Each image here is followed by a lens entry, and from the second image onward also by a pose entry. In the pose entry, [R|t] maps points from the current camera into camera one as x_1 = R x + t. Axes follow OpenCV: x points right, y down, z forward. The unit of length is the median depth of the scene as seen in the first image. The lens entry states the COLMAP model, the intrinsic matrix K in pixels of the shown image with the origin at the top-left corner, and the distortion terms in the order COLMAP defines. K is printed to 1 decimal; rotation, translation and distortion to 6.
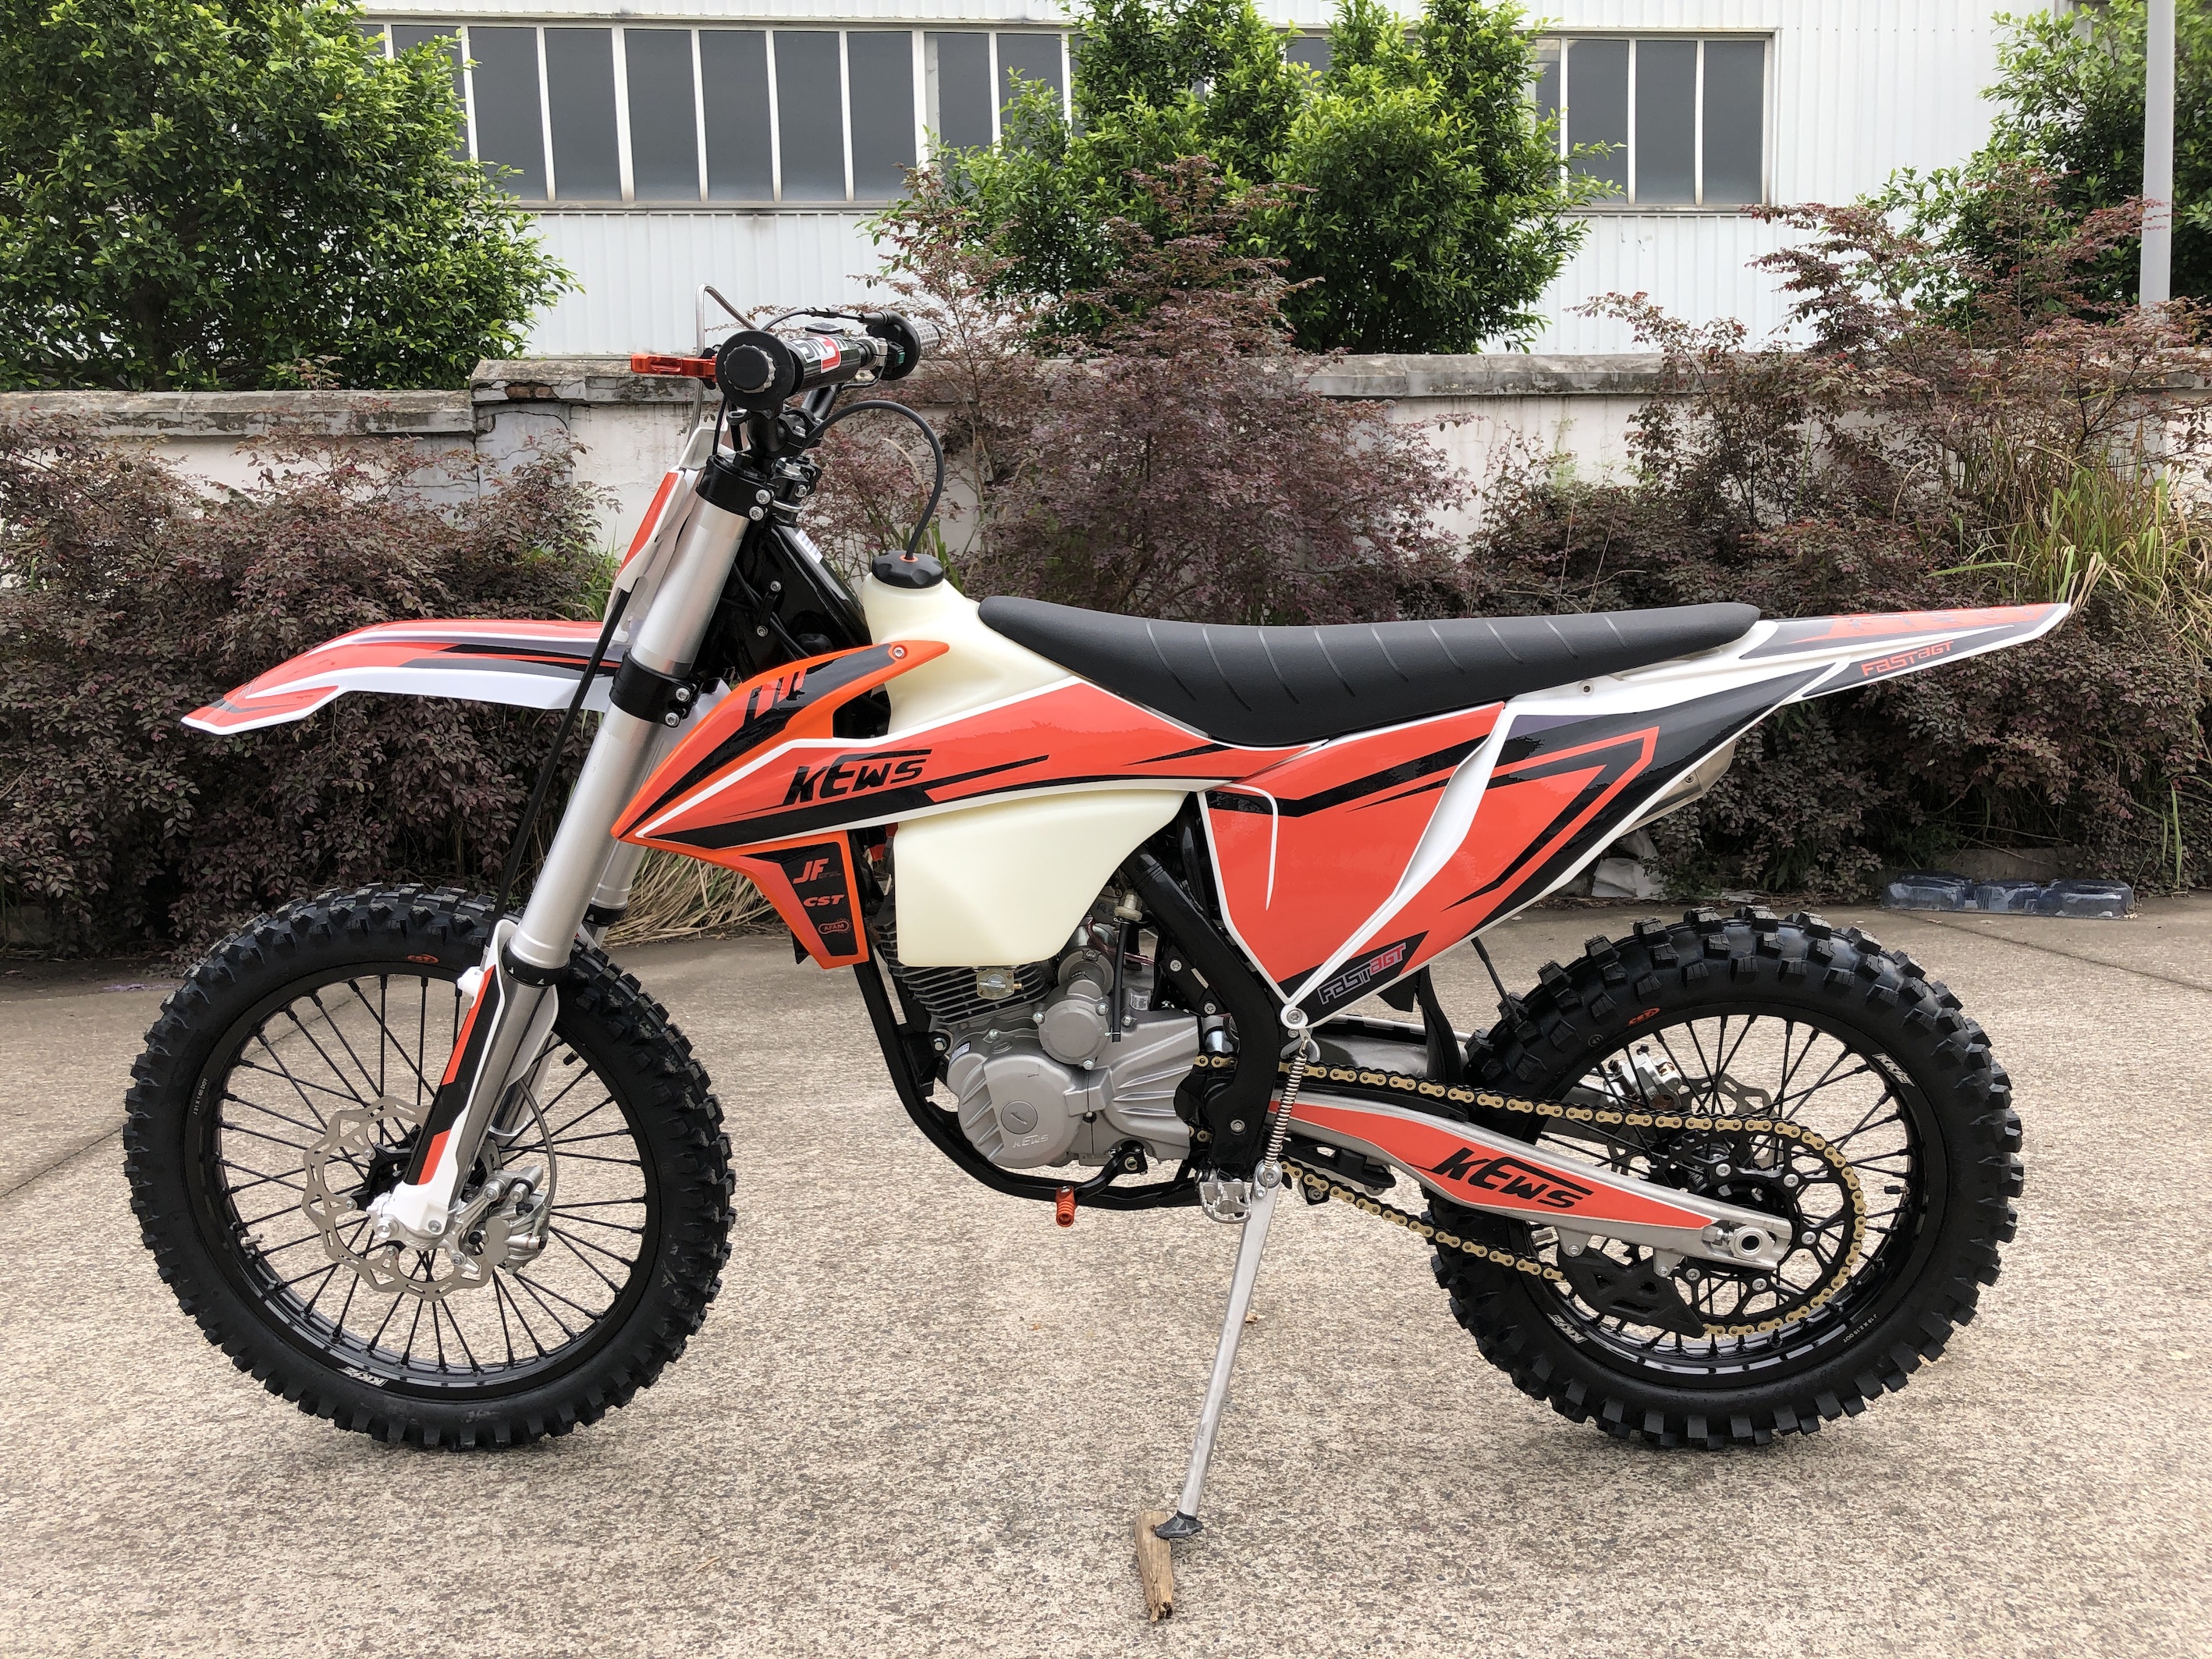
lens RADIAL K [[1813.3, 0, 1116.5], [0, 1813.3, 853.9], [0, 0, 1]] dist [-0.001352, 0.010625]
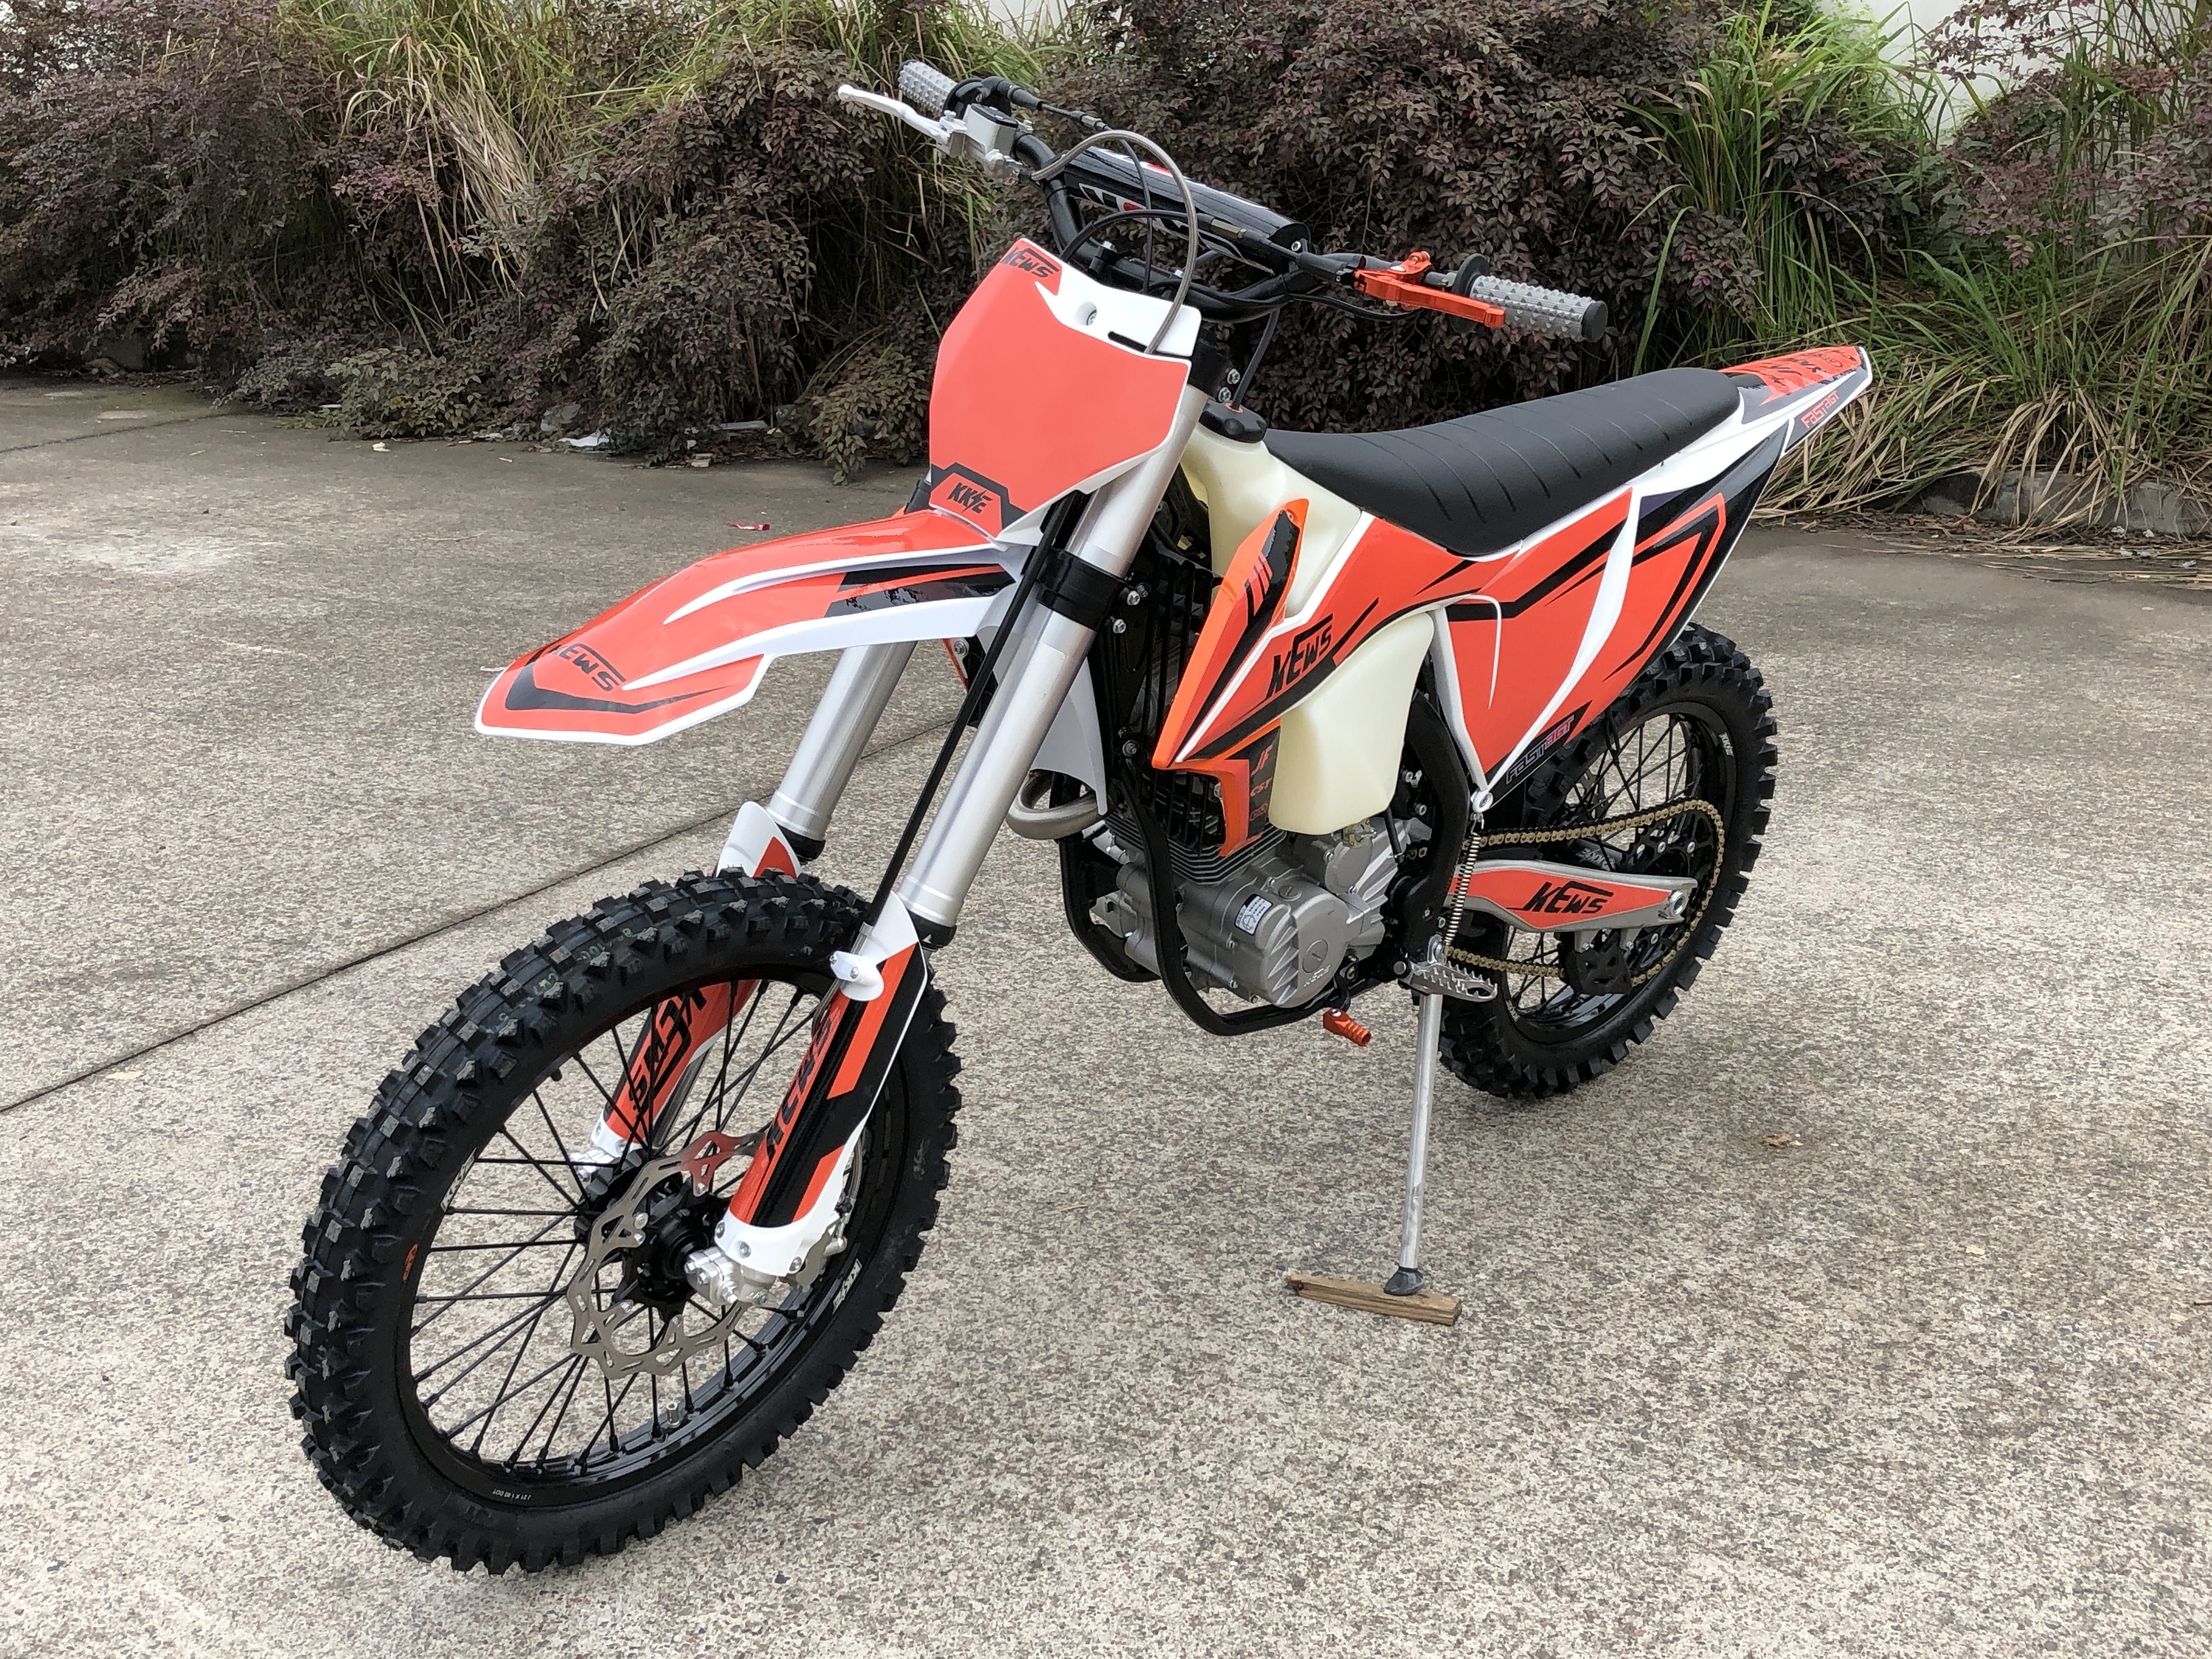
lens RADIAL K [[2563.7, 0, 1095.4], [0, 2563.7, 795.3], [0, 0, 1]] dist [0.068541, -0.180381]
pose [[0.788909, 0.179725, -0.587640, 0.237539], [-0.056174, 0.973363, 0.222282, -0.078957], [0.611937, -0.142350, 0.777991, -0.080724]]
